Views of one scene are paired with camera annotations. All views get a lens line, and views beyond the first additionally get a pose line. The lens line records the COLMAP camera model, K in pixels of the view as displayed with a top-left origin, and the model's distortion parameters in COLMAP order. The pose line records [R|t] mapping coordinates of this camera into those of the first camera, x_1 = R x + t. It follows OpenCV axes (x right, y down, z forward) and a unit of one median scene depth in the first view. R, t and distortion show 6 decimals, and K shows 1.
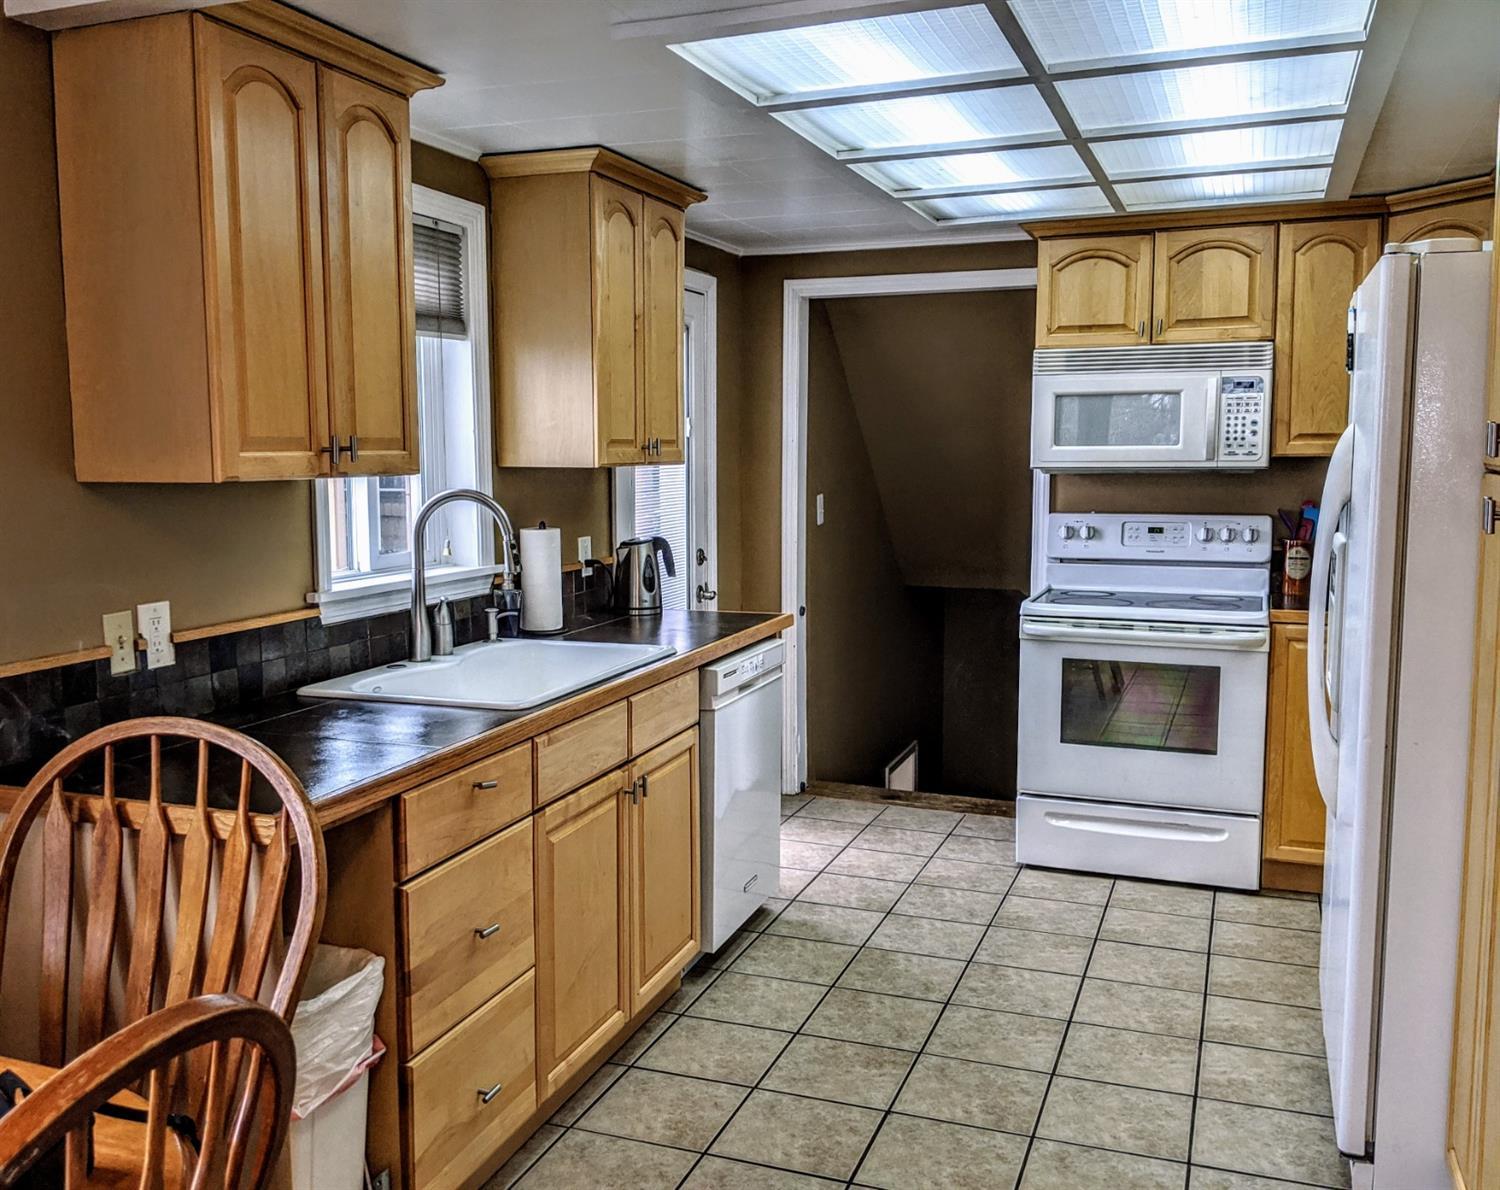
lens RADIAL K [[1330.8, 0, 749.4], [0, 1330.8, 590.8], [0, 0, 1]] dist [0.059989, -0.002993]
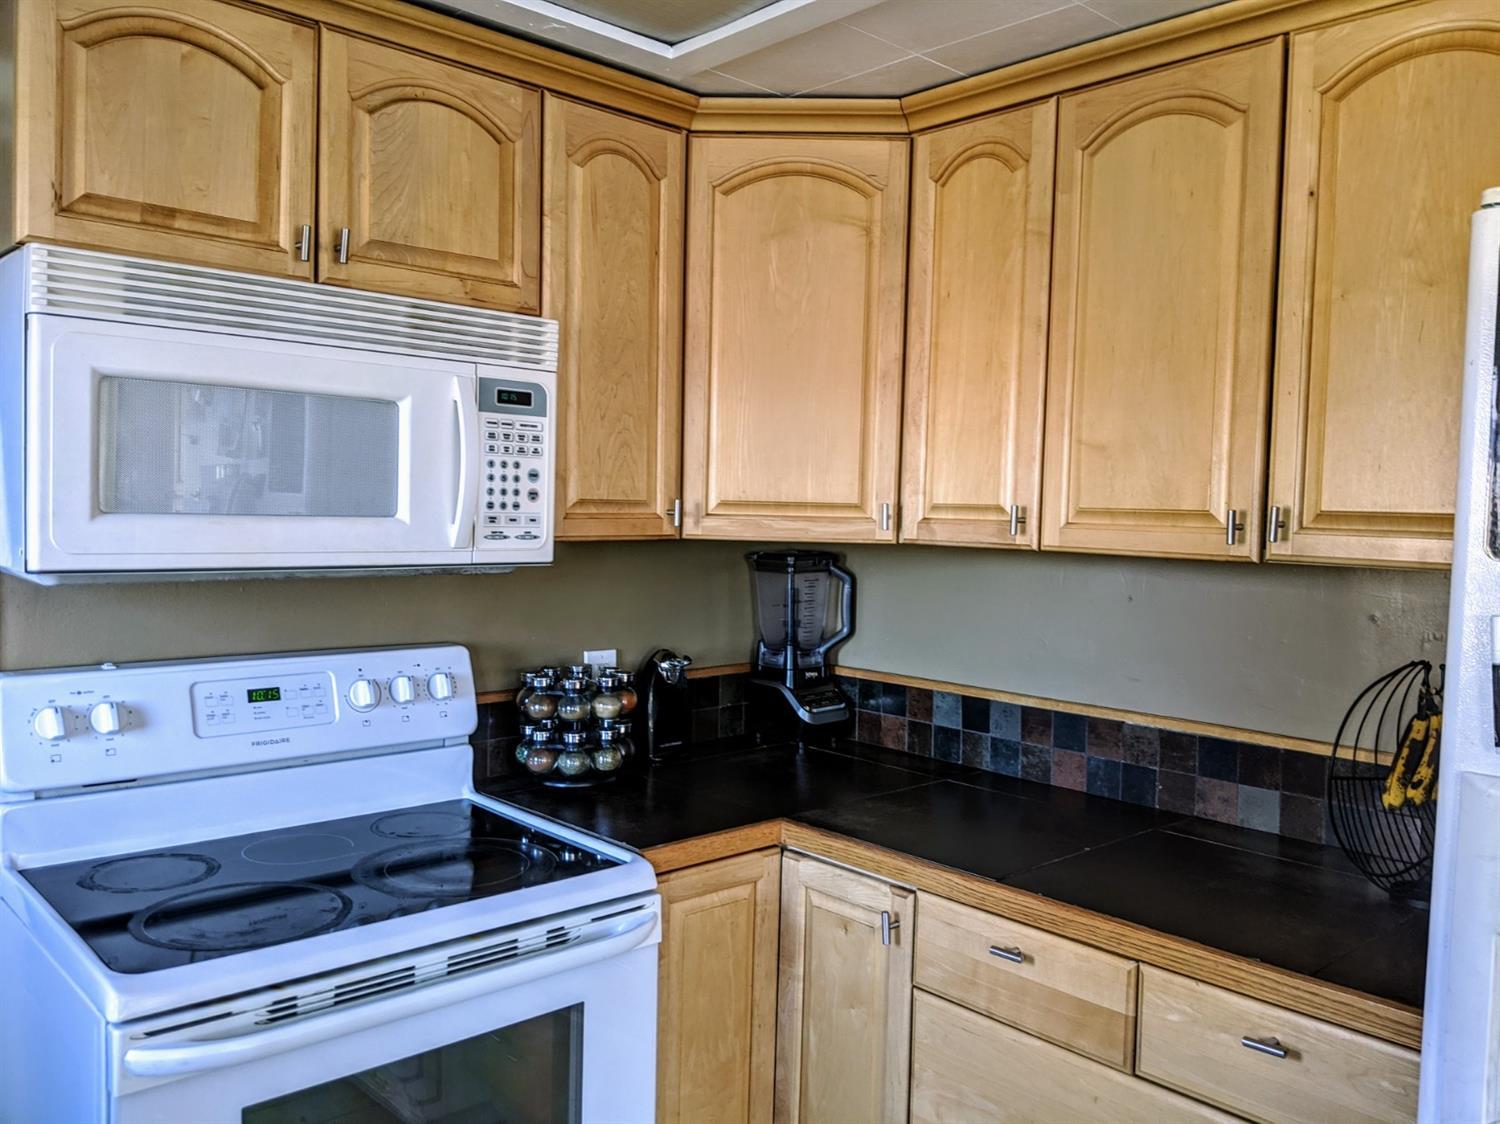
lens RADIAL K [[1200.5, 0, 749.0], [0, 1200.5, 569.7], [0, 0, 1]] dist [0.004738, -0.013044]
pose [[0.445292, -0.034047, 0.894738, 0.010216], [0.069914, 0.997548, 0.003164, -0.085279], [-0.892652, 0.061146, 0.446580, 0.727140]]
